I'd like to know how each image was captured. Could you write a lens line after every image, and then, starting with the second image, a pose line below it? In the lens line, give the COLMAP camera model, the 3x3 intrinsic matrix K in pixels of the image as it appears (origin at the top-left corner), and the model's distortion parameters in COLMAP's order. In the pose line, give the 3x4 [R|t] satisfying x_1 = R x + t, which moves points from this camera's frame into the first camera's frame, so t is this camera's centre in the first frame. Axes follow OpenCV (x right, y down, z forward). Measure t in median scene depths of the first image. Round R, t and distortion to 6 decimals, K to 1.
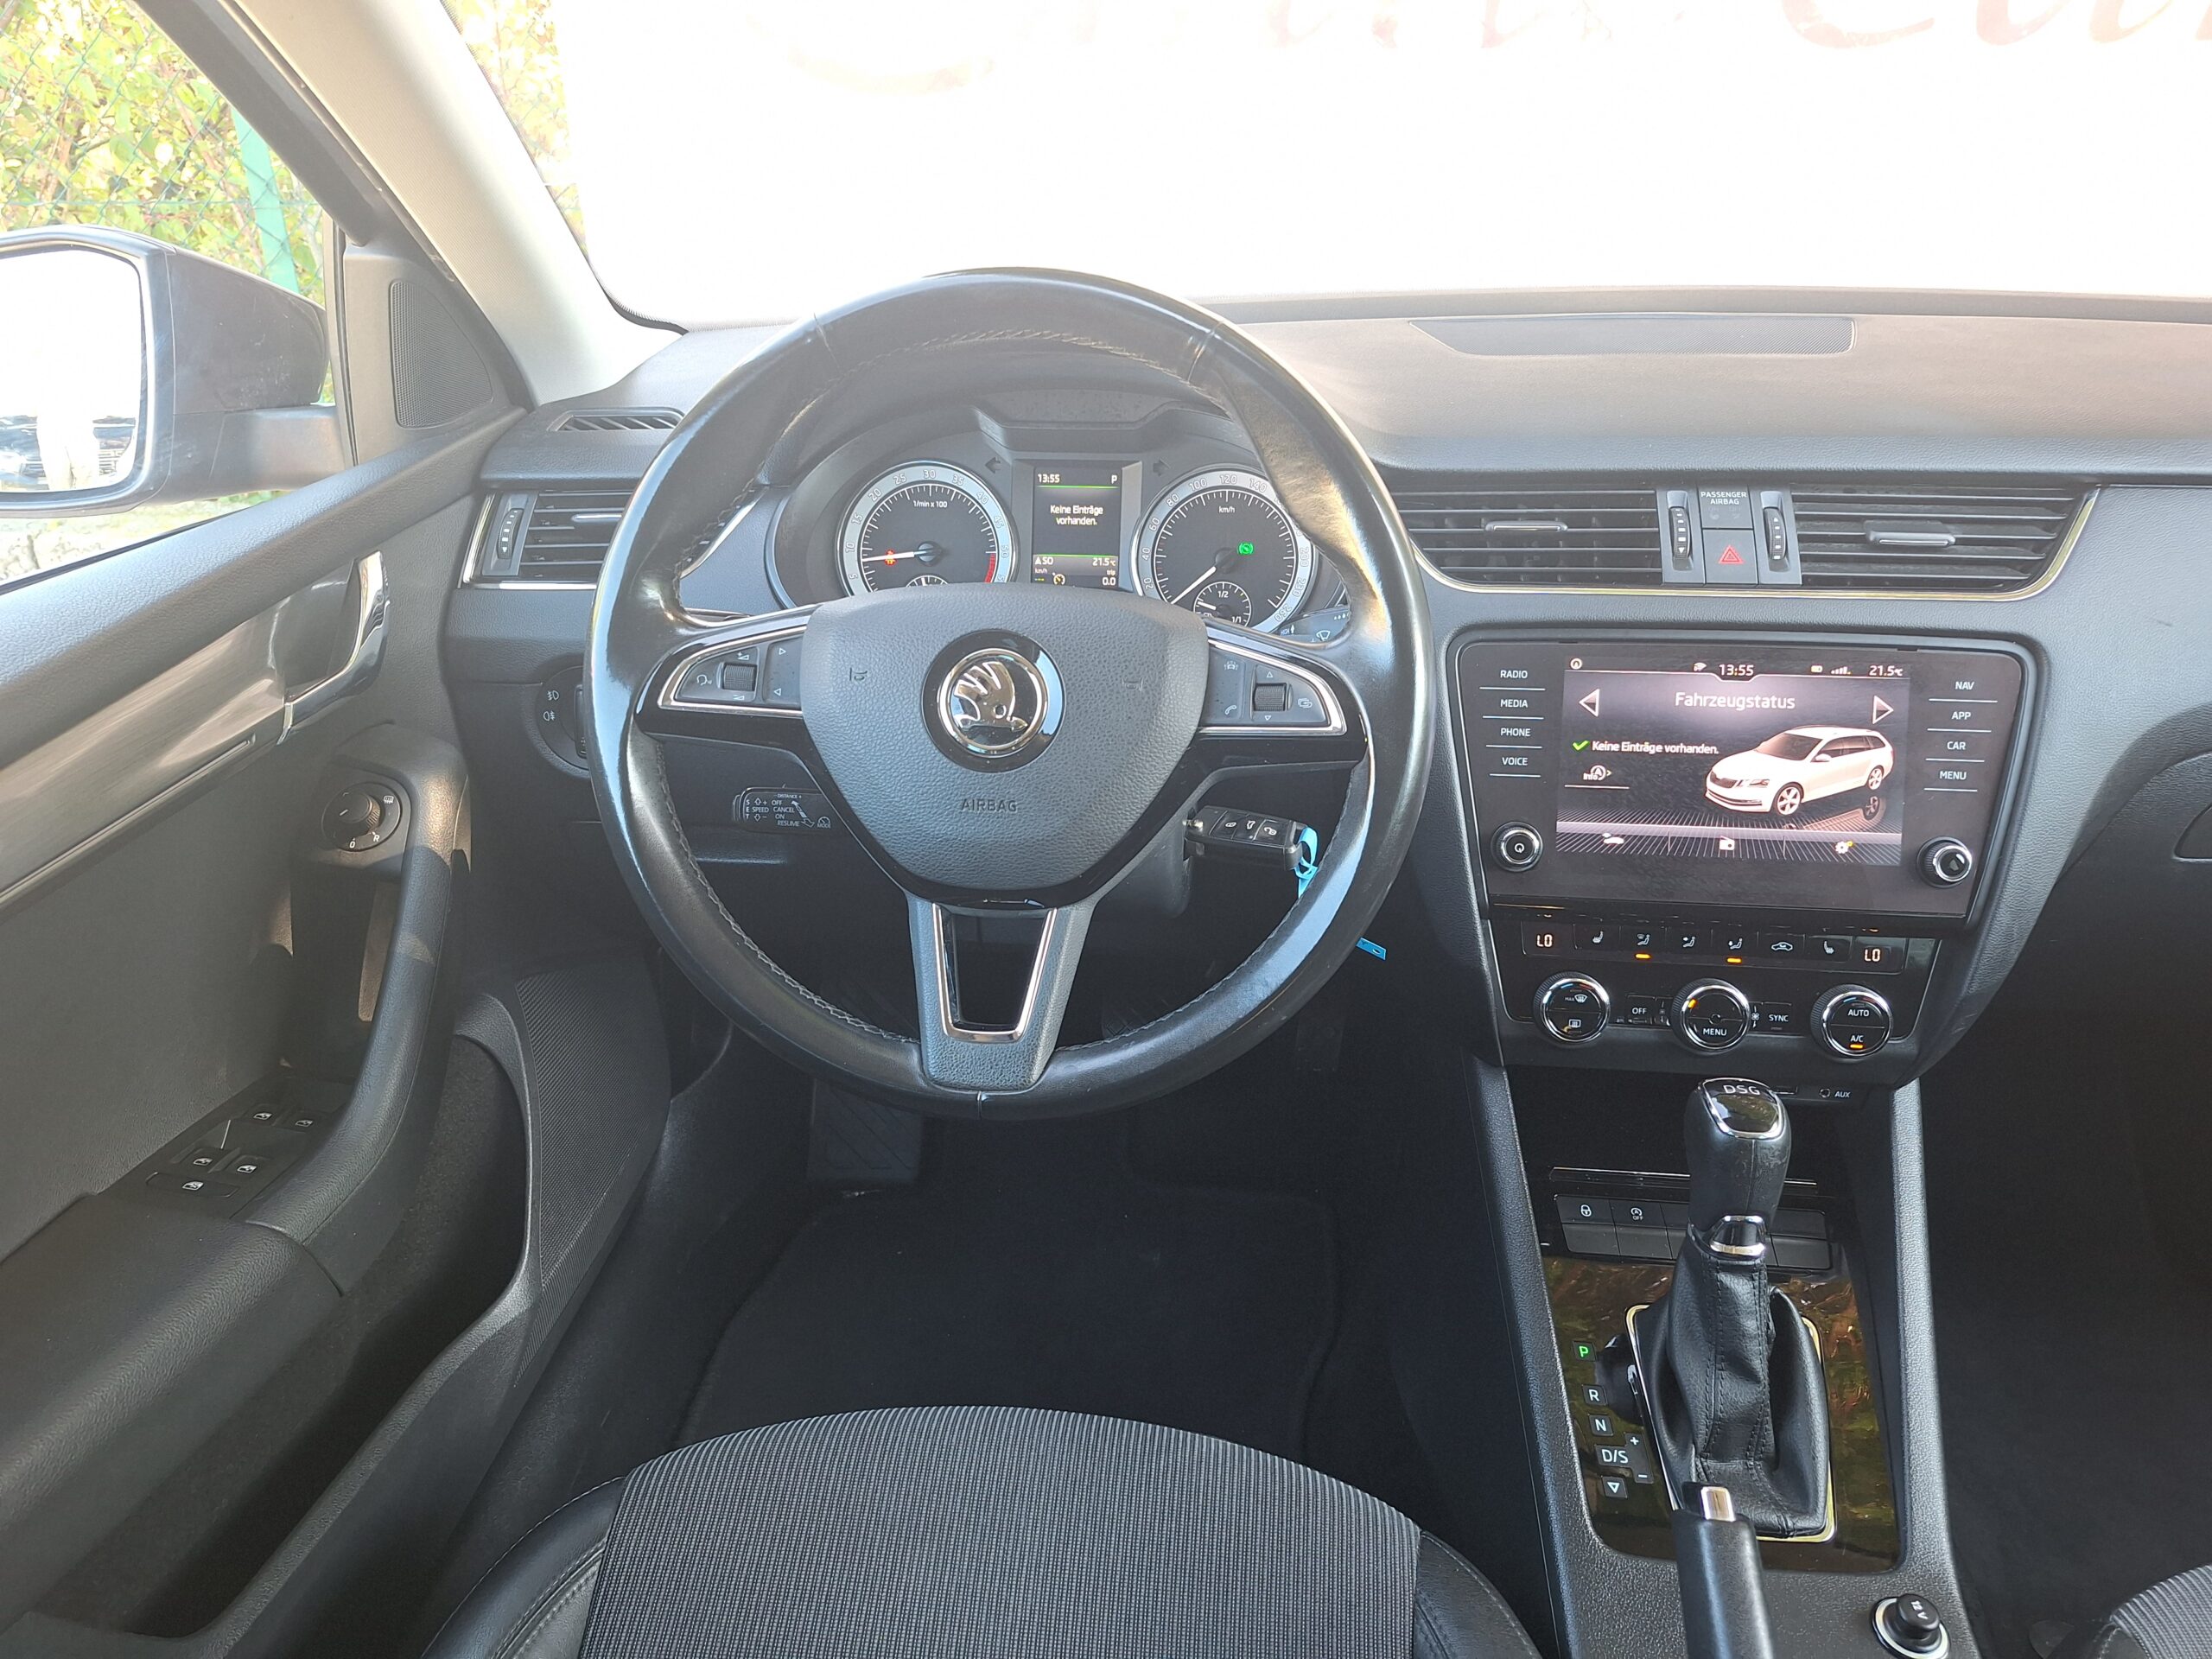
lens RADIAL K [[1563.9, 0, 1093.0], [0, 1563.9, 832.6], [0, 0, 1]] dist [0.104257, -0.142308]
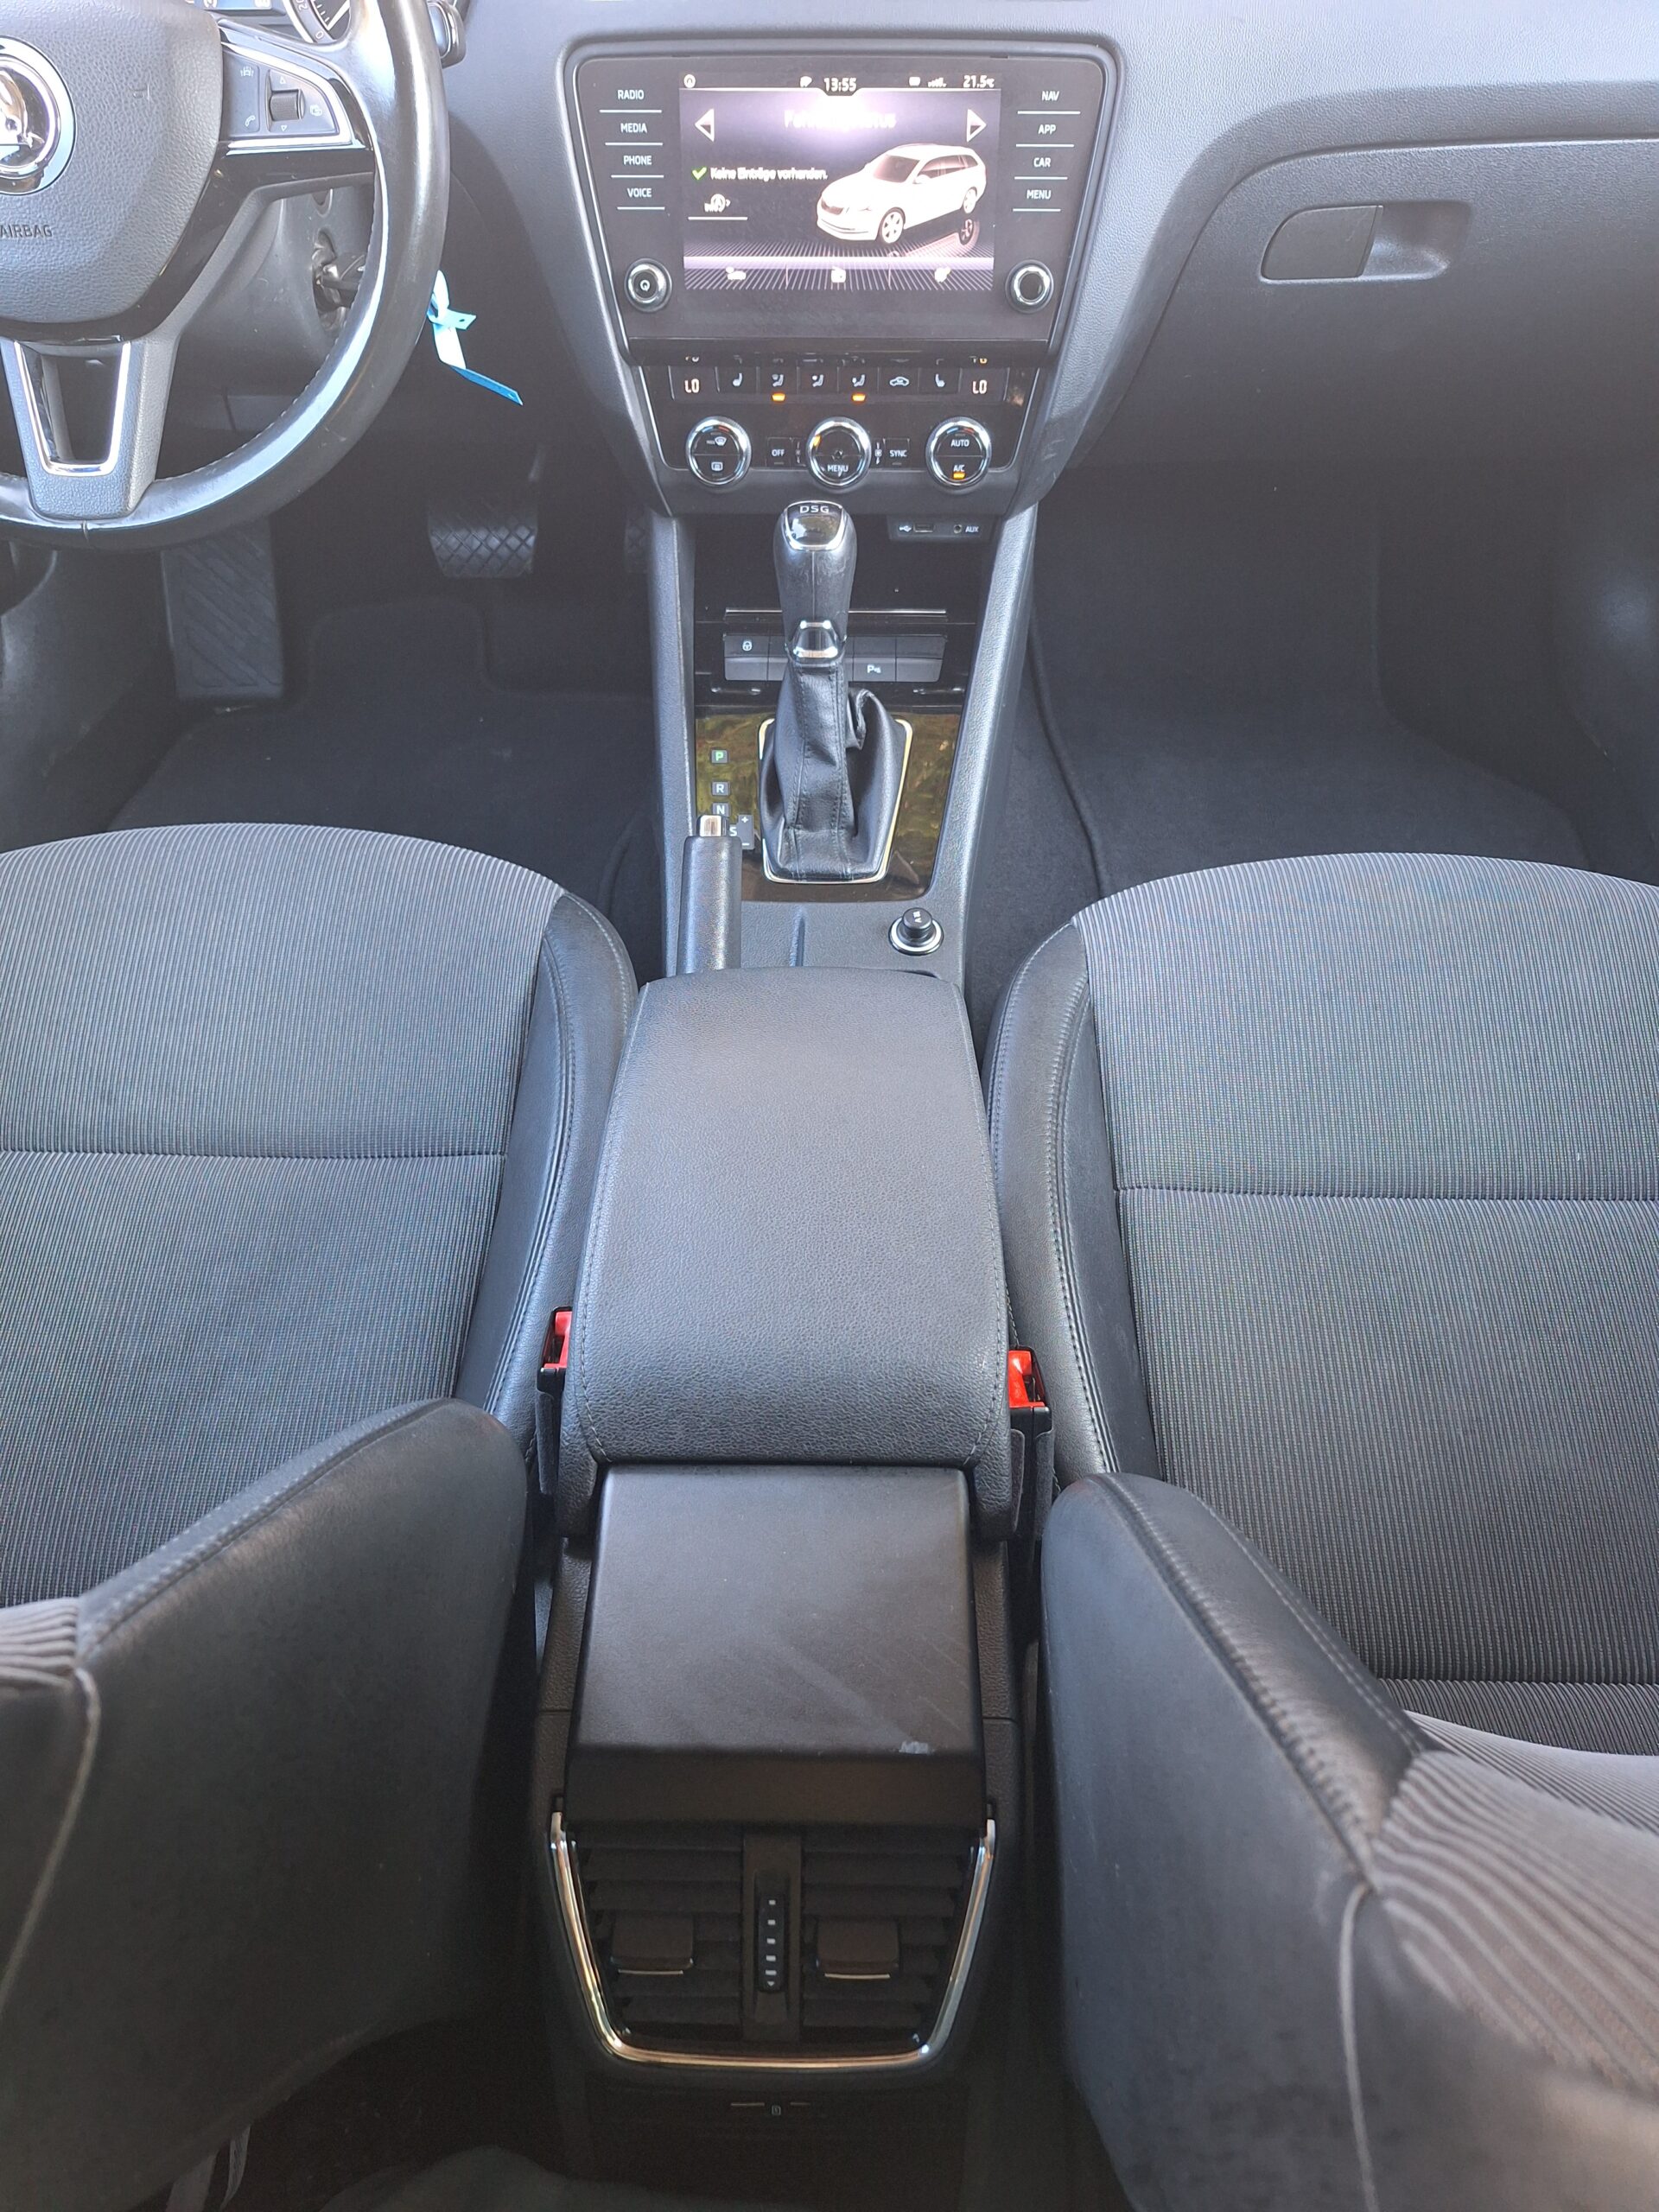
lens RADIAL K [[1573.7, 0, 821.0], [0, 1573.7, 1099.0], [0, 0, 1]] dist [0.072531, -0.113292]
pose [[0.997343, -0.055849, 0.046768, 0.307809], [0.032468, 0.915539, 0.400917, 0.085034], [-0.065209, -0.398333, 0.914920, -0.200329]]
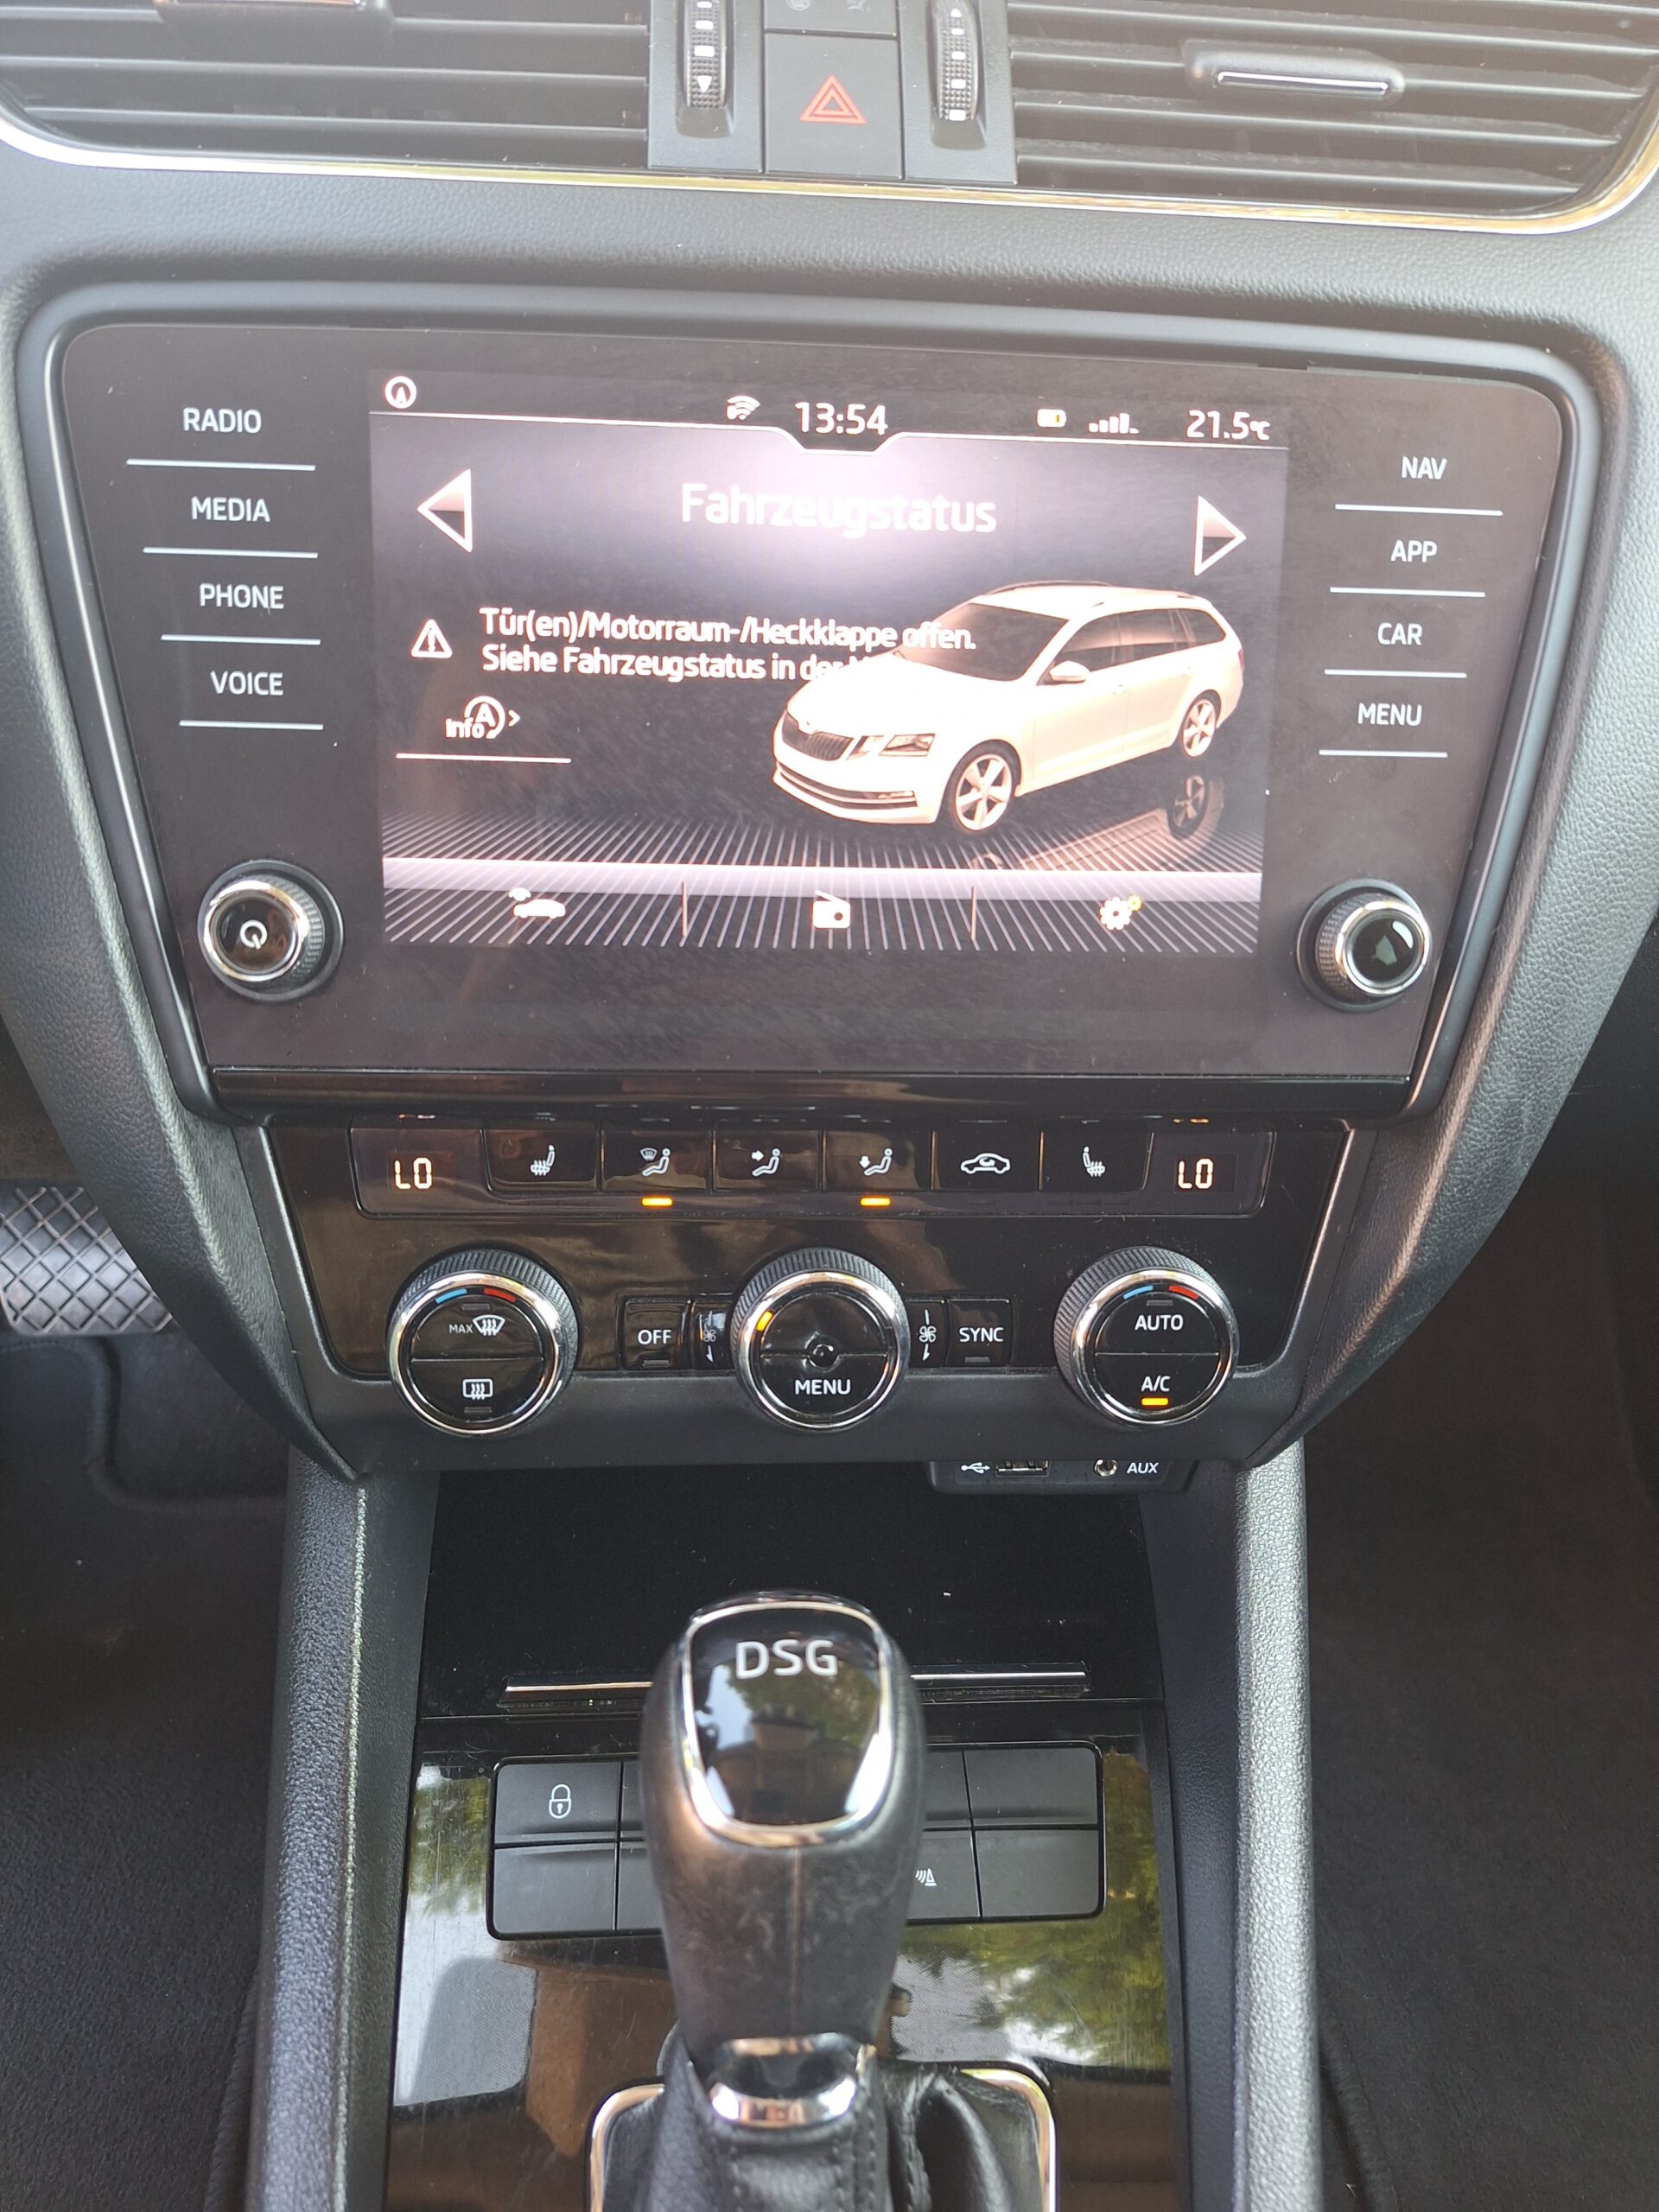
lens RADIAL K [[1563.9, 0, 827.2], [0, 1563.9, 1099.0], [0, 0, 1]] dist [0.104257, -0.142308]
pose [[0.985908, -0.041609, 0.162033, 0.337322], [0.022501, 0.992756, 0.118024, 0.007412], [-0.165770, -0.112715, 0.979702, 0.630951]]
